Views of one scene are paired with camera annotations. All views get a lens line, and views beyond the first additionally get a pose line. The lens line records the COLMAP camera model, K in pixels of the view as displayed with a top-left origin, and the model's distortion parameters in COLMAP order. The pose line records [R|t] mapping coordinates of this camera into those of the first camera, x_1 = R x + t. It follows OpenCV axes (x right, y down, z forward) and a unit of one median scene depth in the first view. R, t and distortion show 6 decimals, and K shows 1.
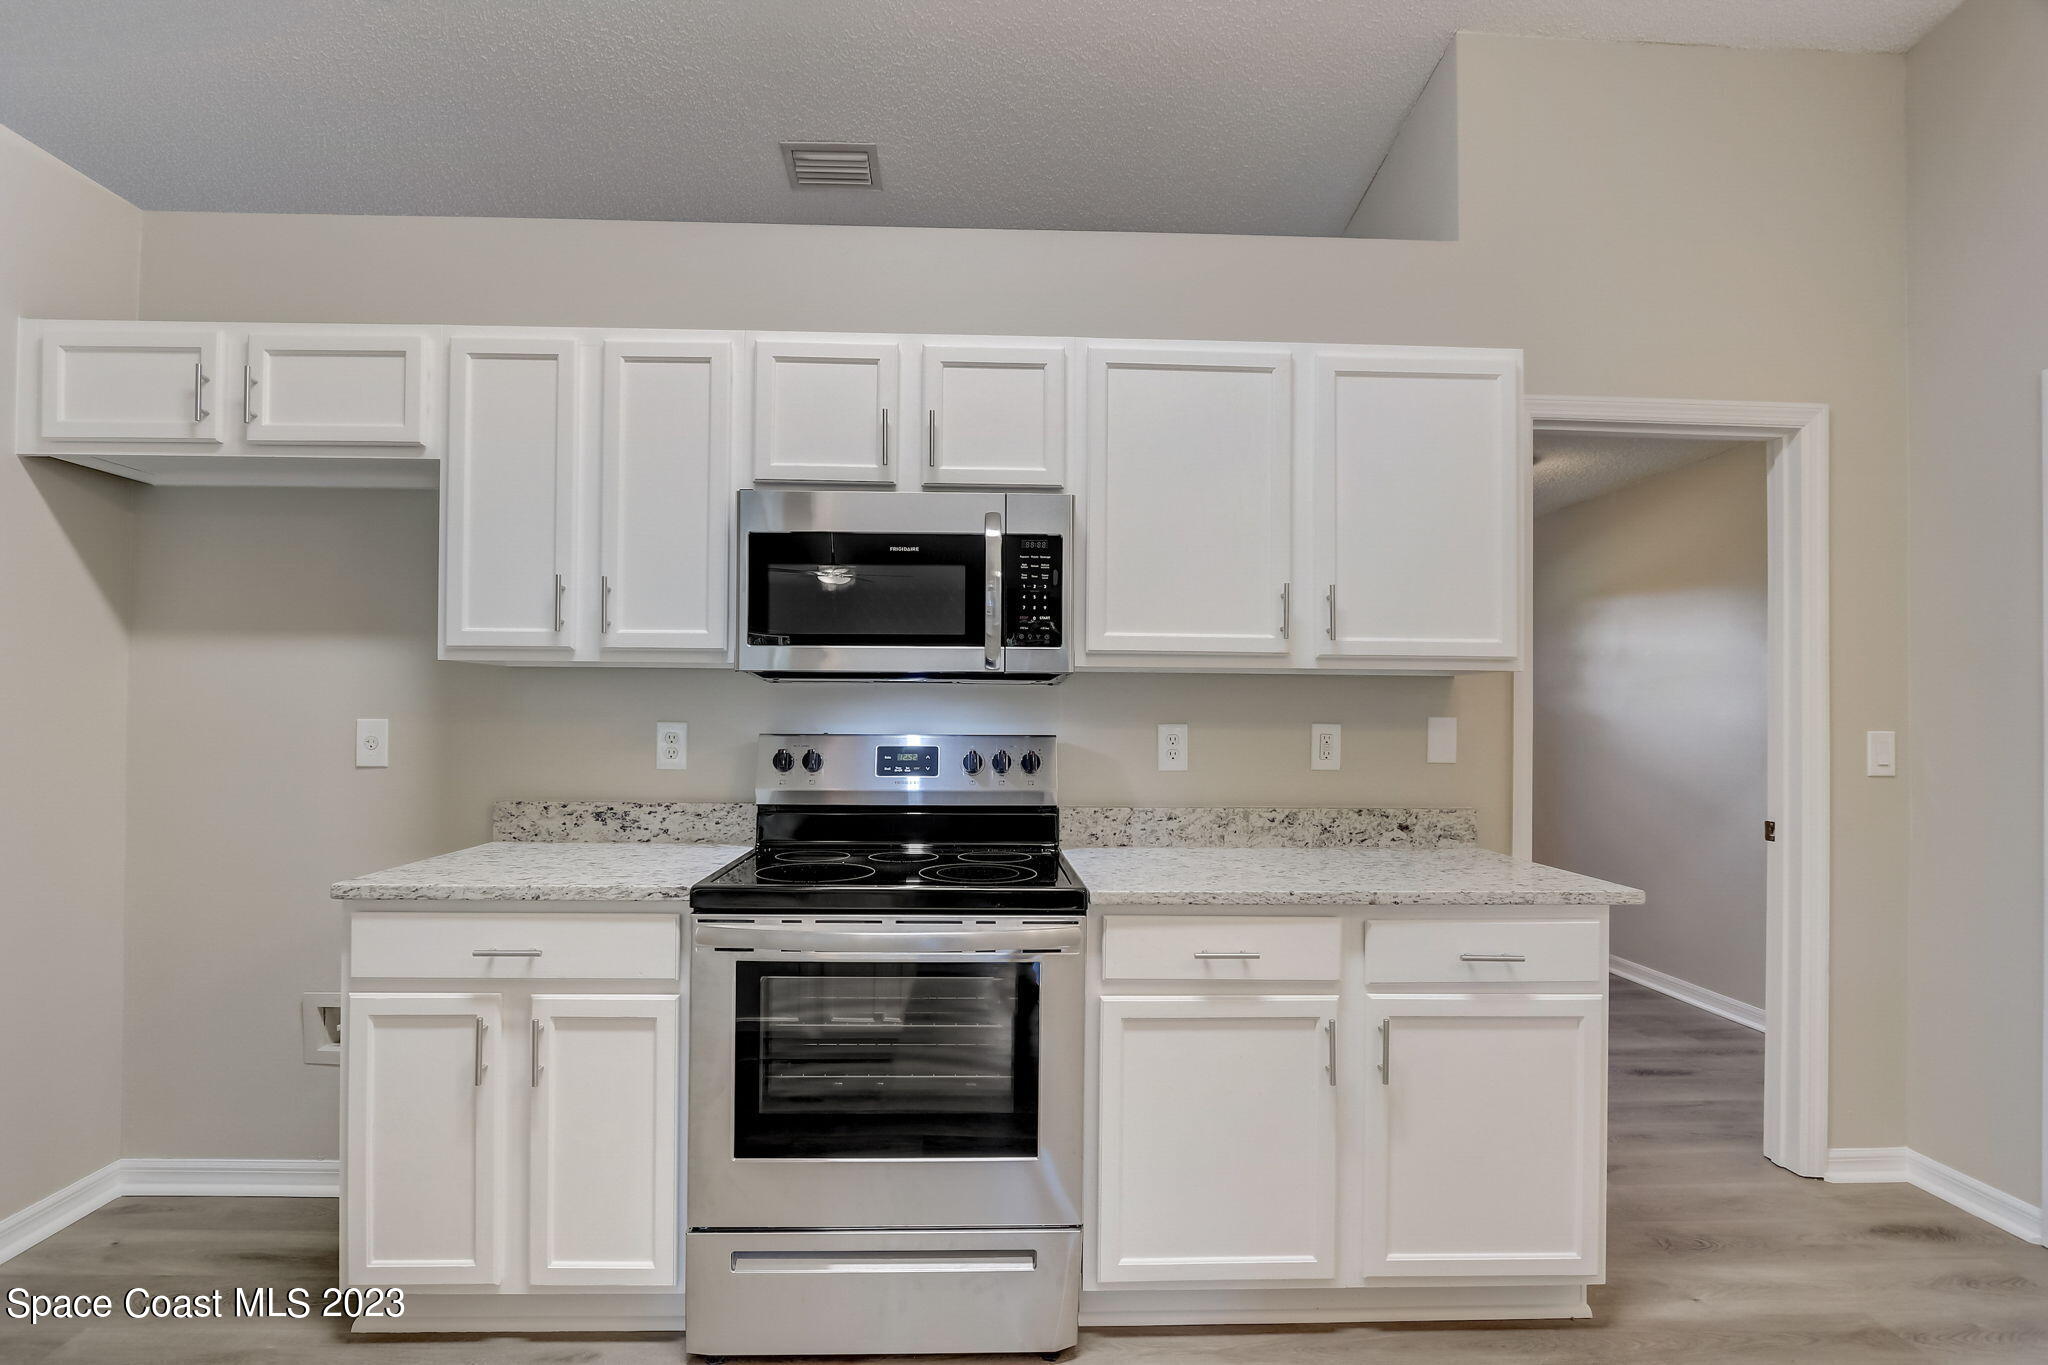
lens RADIAL K [[942.4, 0, 998.2], [0, 942.4, 705.9], [0, 0, 1]] dist [-0.022983, 0.005220]
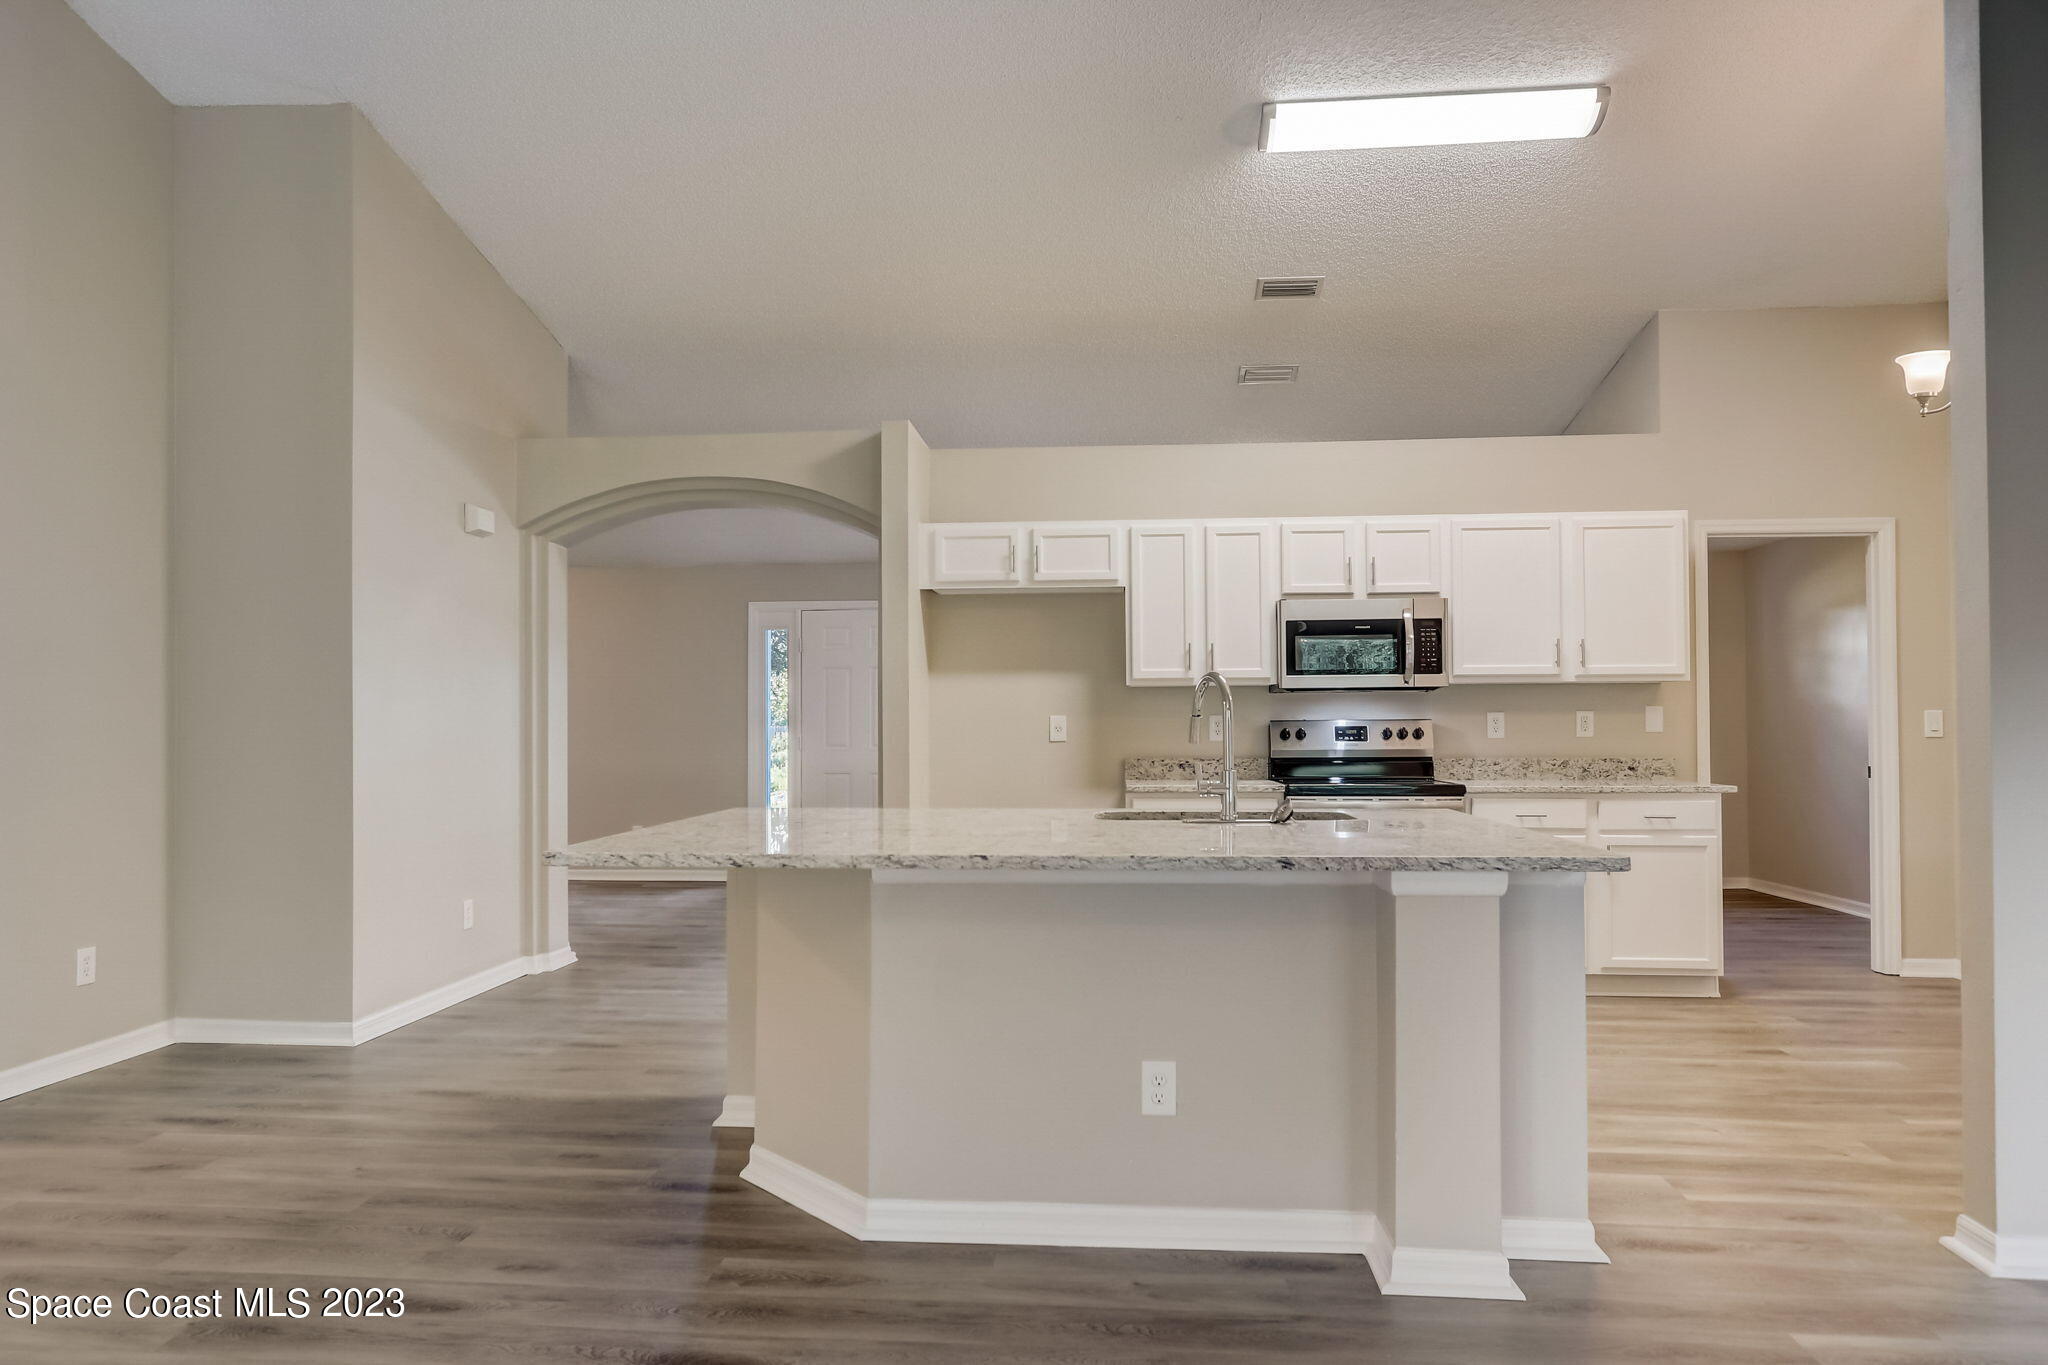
lens RADIAL K [[1338.8, 0, 1000.2], [0, 1338.8, 704.6], [0, 0, 1]] dist [-0.012119, -0.000614]
pose [[0.992452, -0.016153, -0.121568, -0.502992], [0.015624, 0.999864, -0.005306, 0.003645], [0.121637, 0.003367, 0.992569, -1.873150]]
